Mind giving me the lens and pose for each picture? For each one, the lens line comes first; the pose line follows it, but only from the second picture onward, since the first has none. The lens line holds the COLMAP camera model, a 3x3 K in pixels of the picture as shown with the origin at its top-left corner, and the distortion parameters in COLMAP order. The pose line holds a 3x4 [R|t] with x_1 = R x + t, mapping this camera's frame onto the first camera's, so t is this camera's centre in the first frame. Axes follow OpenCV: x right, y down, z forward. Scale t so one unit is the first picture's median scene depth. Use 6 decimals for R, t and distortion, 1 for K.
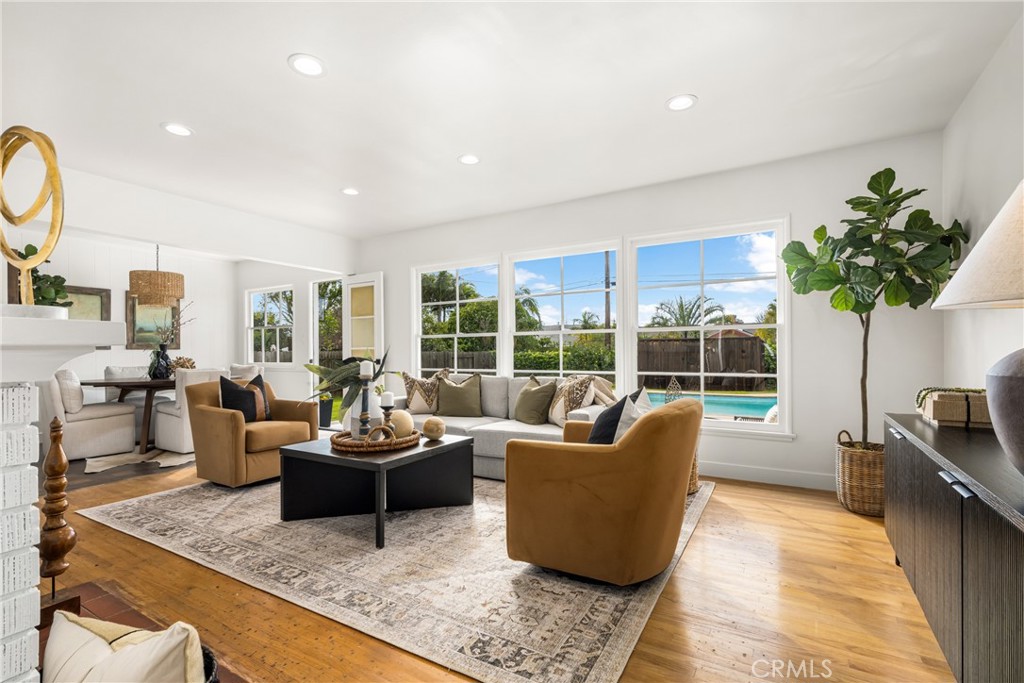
lens RADIAL K [[466.9, 0, 511.7], [0, 466.9, 354.1], [0, 0, 1]] dist [0.000370, -0.000929]
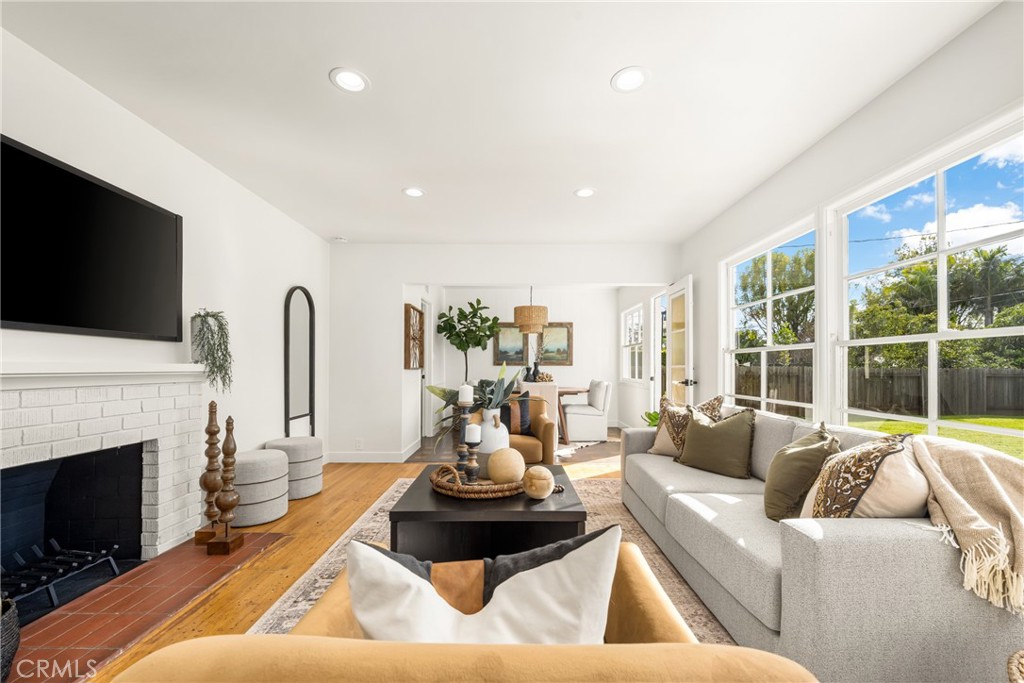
lens RADIAL K [[416.8, 0, 513.0], [0, 416.8, 361.3], [0, 0, 1]] dist [0.001774, 0.000200]
pose [[0.511173, -0.002526, -0.859474, 0.381305], [-0.010123, 0.999909, -0.008959, -0.022766], [0.859418, 0.013280, 0.511101, 0.654693]]
